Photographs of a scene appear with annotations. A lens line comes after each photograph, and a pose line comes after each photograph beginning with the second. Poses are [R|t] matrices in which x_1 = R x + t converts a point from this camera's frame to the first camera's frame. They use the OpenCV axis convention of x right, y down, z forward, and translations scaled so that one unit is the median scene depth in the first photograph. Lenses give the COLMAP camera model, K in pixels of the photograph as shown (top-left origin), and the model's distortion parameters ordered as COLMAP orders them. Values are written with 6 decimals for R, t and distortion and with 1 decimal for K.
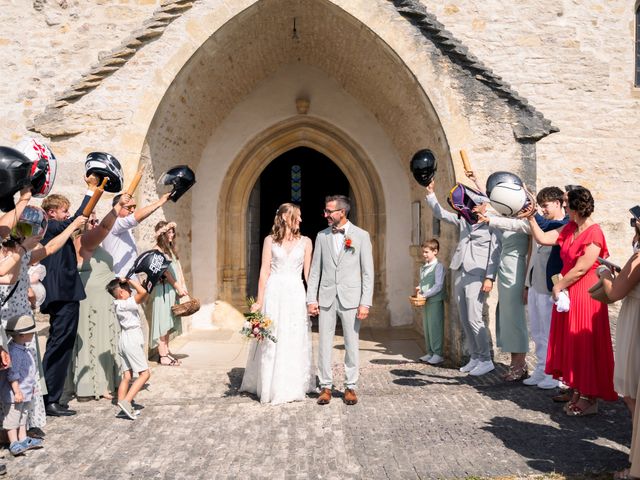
lens RADIAL K [[1366.6, 0, 317.3], [0, 1366.6, 240.2], [0, 0, 1]] dist [-0.082693, 0.000000]
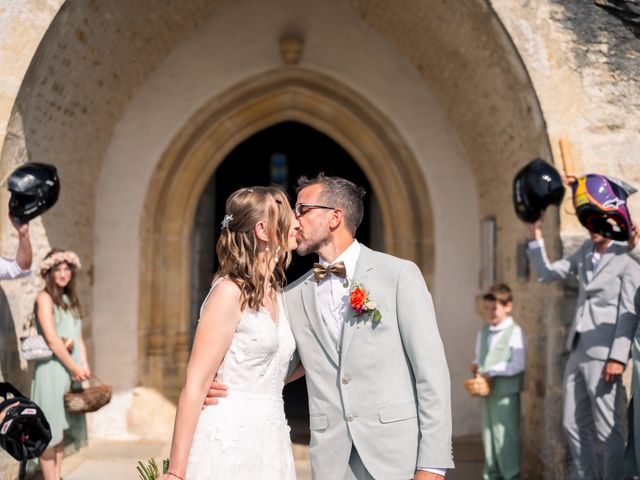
lens RADIAL K [[1366.6, 0, 324.2], [0, 1366.6, 237.4], [0, 0, 1]] dist [-0.082693, 0.000000]
pose [[0.999828, 0.009827, -0.015755, 0.012985], [-0.010261, 0.999563, -0.027727, -0.003853], [0.015475, 0.027884, 0.999491, 0.430030]]
